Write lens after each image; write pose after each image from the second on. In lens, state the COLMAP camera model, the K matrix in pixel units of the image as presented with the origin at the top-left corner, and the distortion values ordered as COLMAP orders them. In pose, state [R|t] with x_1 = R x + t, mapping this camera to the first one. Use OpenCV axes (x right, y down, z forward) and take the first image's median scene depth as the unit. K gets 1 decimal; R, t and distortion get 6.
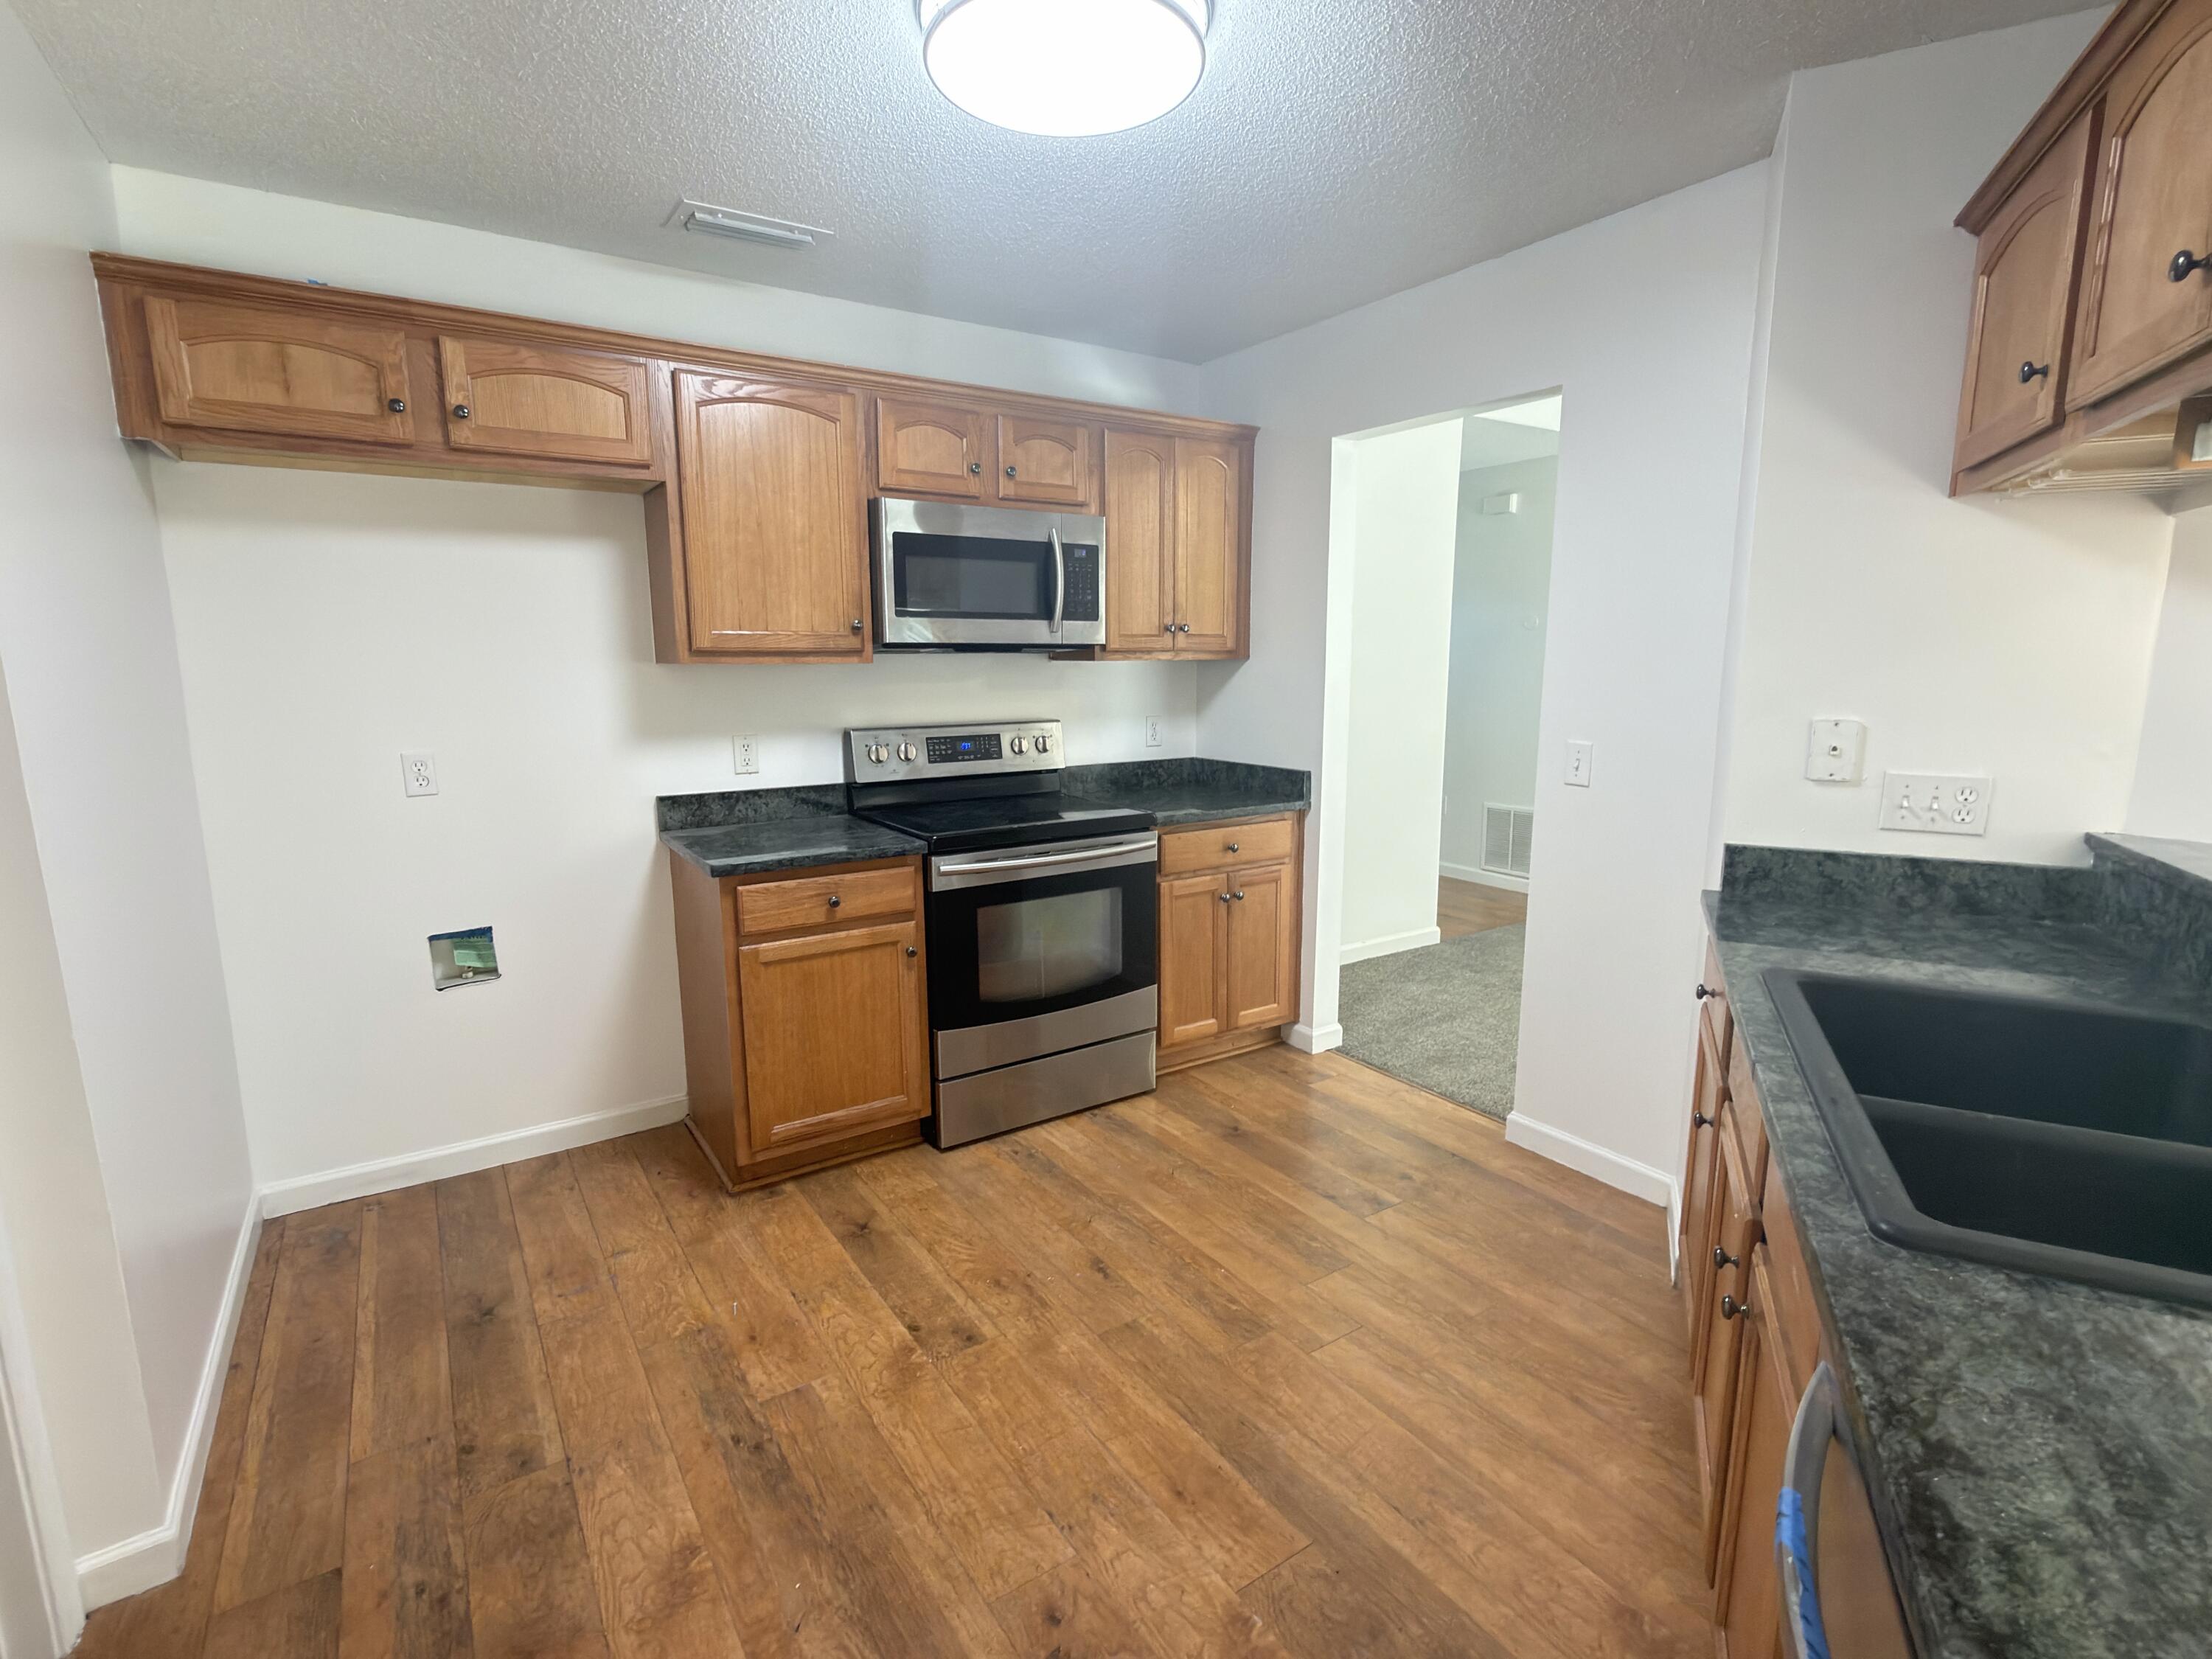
lens RADIAL K [[1053.3, 0, 1106.1], [0, 1053.3, 824.4], [0, 0, 1]] dist [-0.000135, 0.000420]
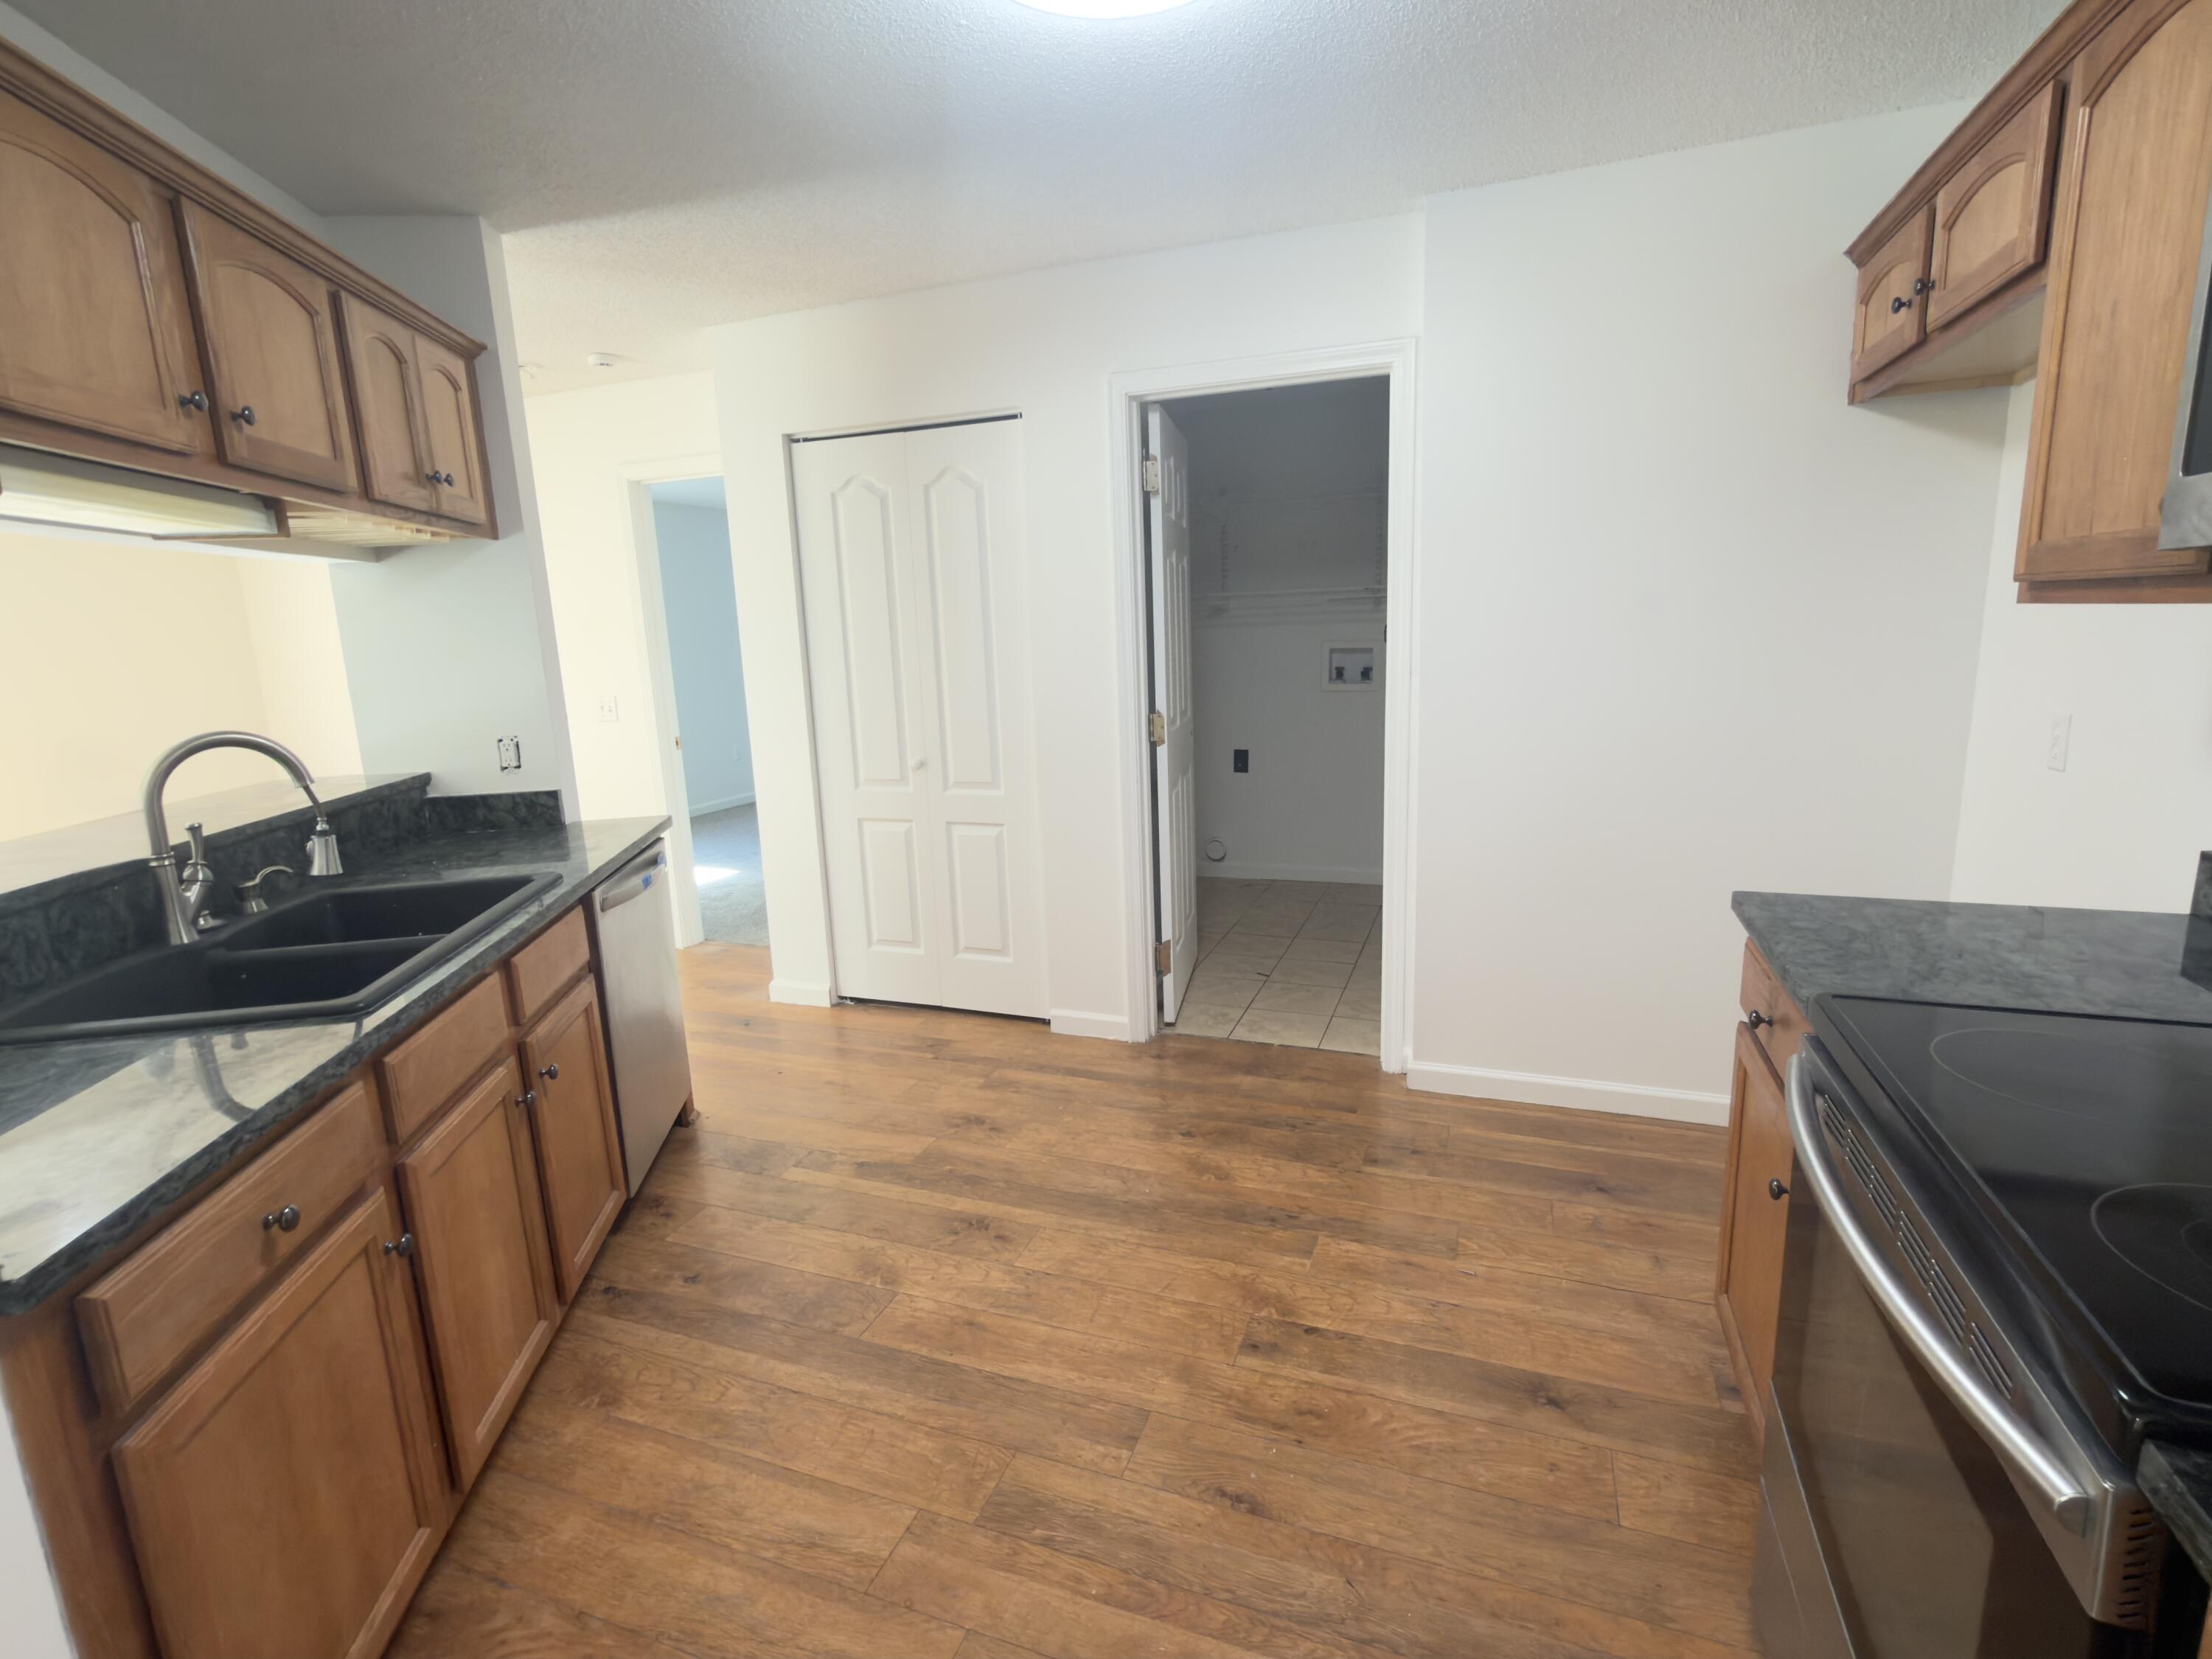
lens RADIAL K [[1043.7, 0, 1103.6], [0, 1043.7, 832.0], [0, 0, 1]] dist [-0.000298, 0.000075]
pose [[-0.815556, 0.143981, -0.560480, 0.300281], [-0.054397, 0.945189, 0.321962, -0.165124], [0.576116, 0.293066, -0.763022, 1.028521]]
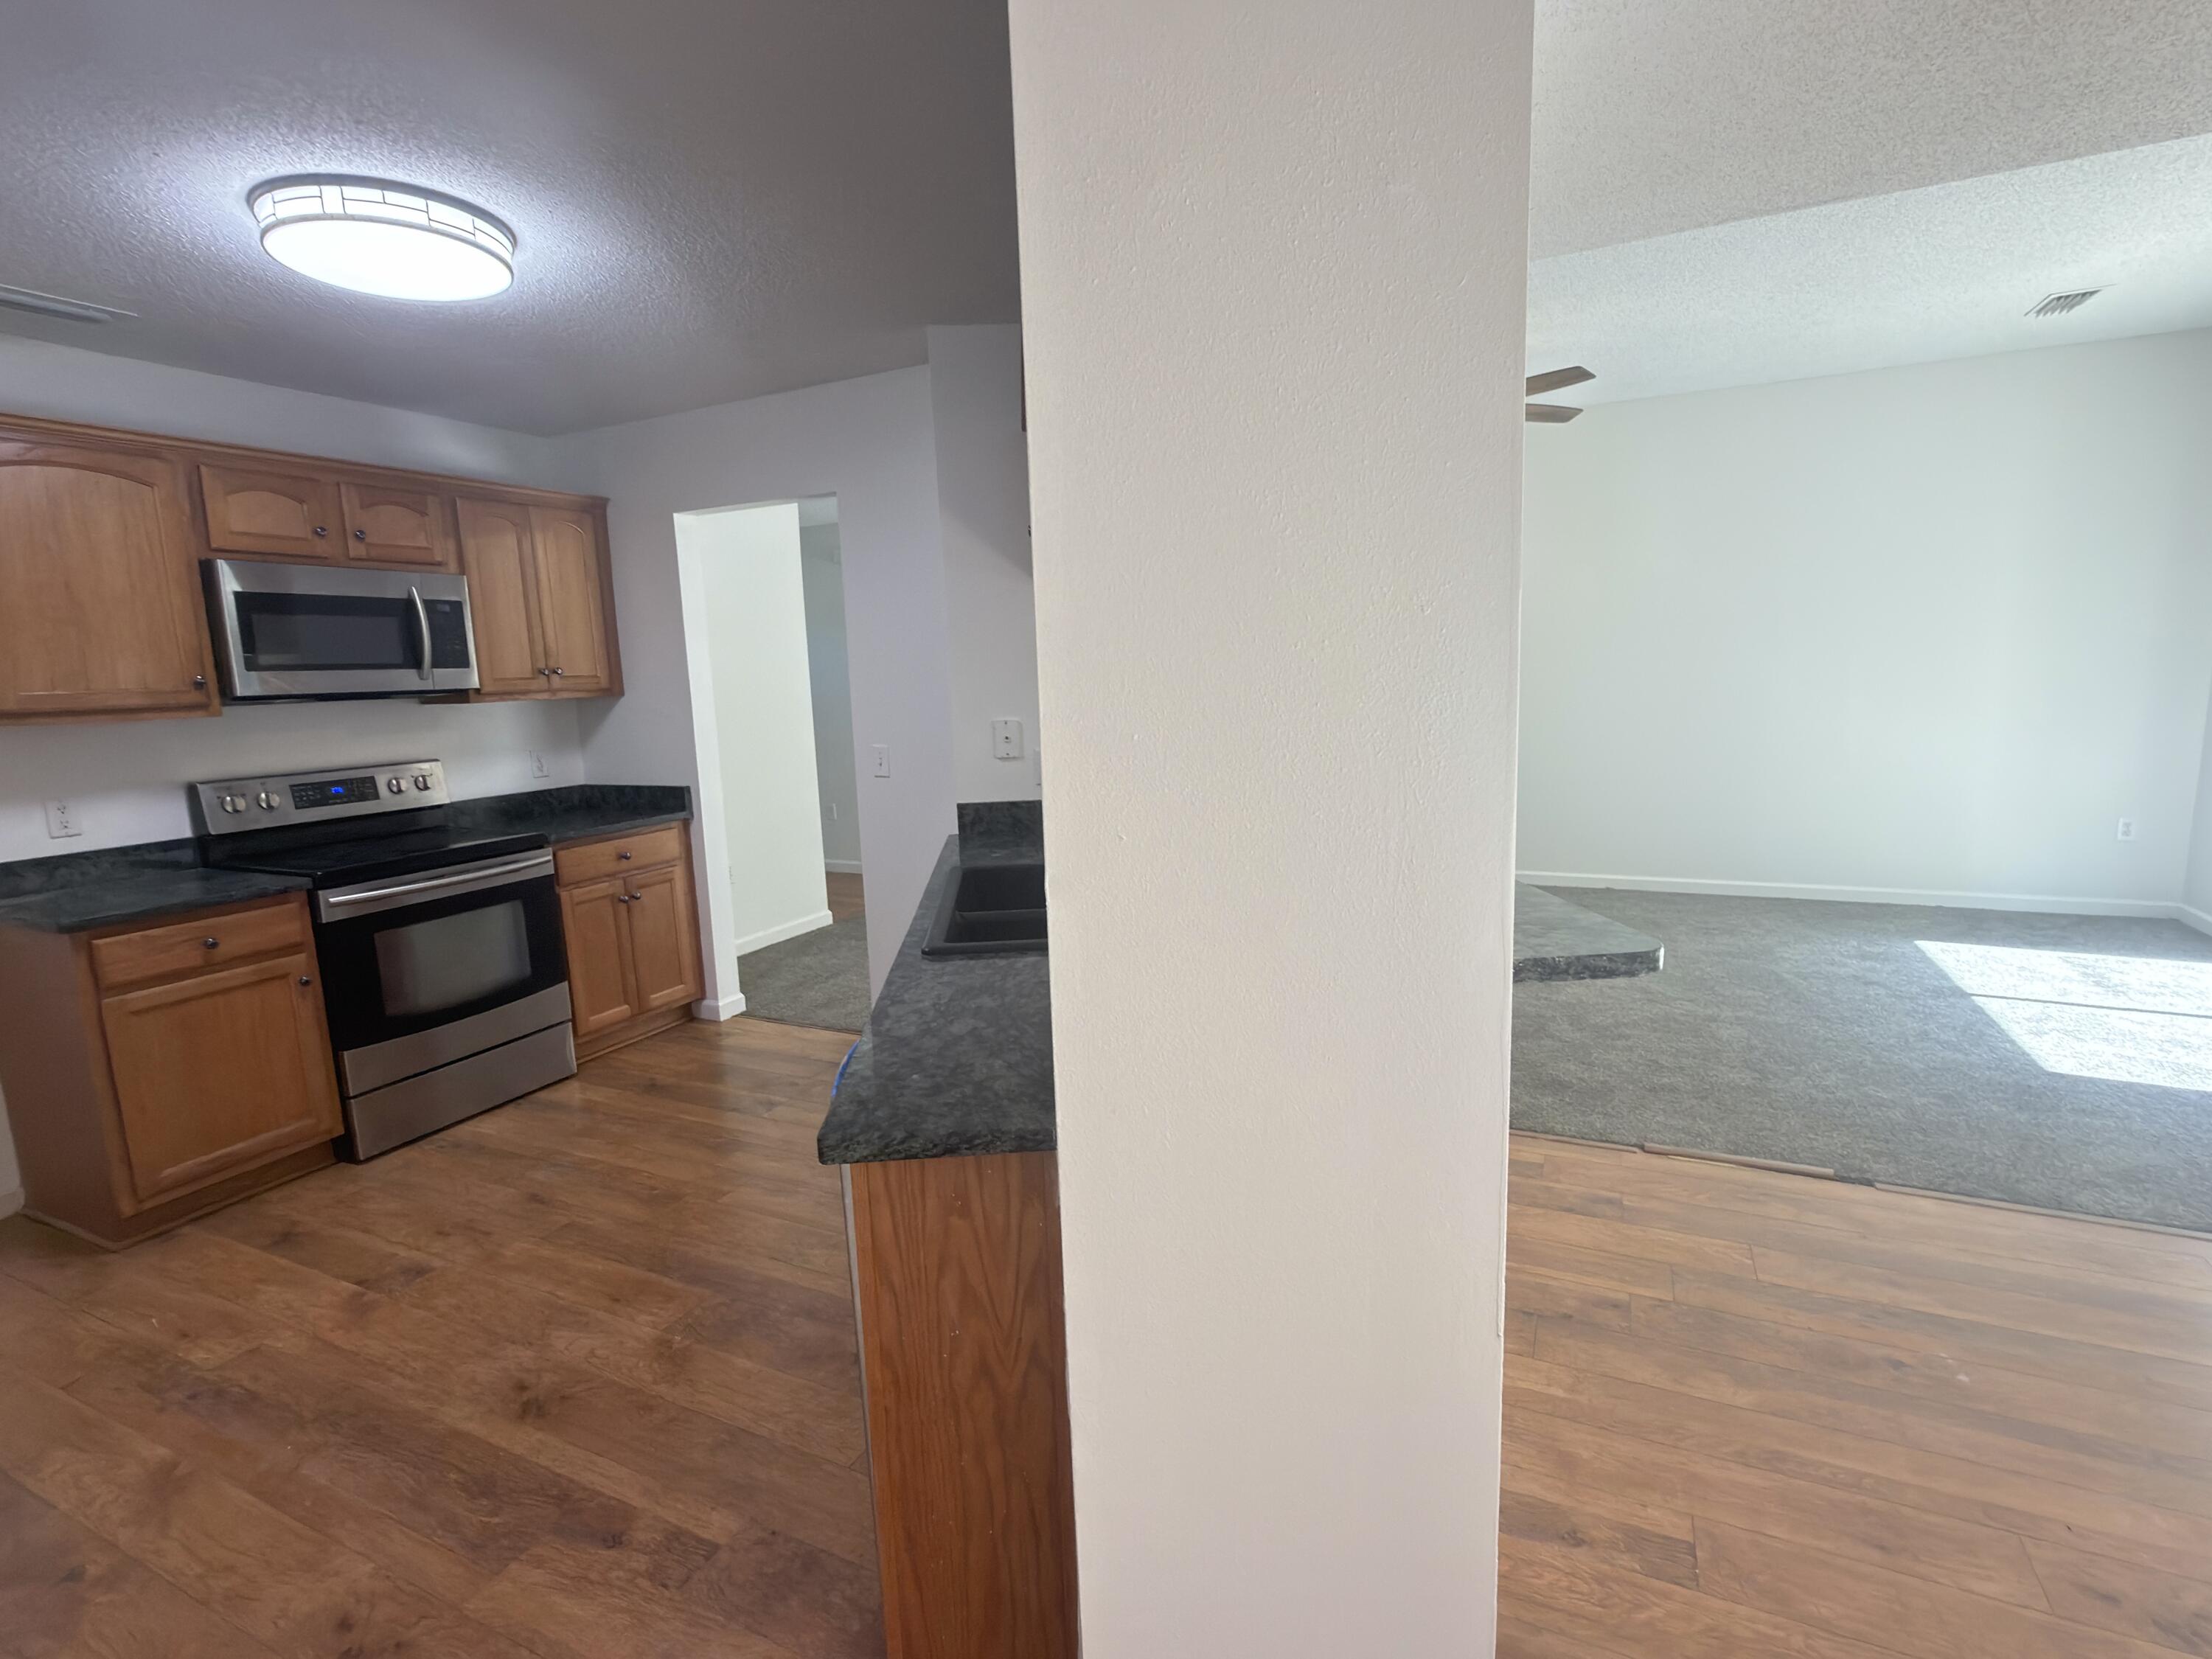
lens RADIAL K [[1053.3, 0, 1106.1], [0, 1053.3, 824.4], [0, 0, 1]] dist [-0.000135, 0.000420]
pose [[0.860306, -0.103912, 0.499076, -0.001649], [0.114863, 0.993342, 0.008823, 0.041556], [-0.496670, 0.049735, 0.866513, -0.310911]]
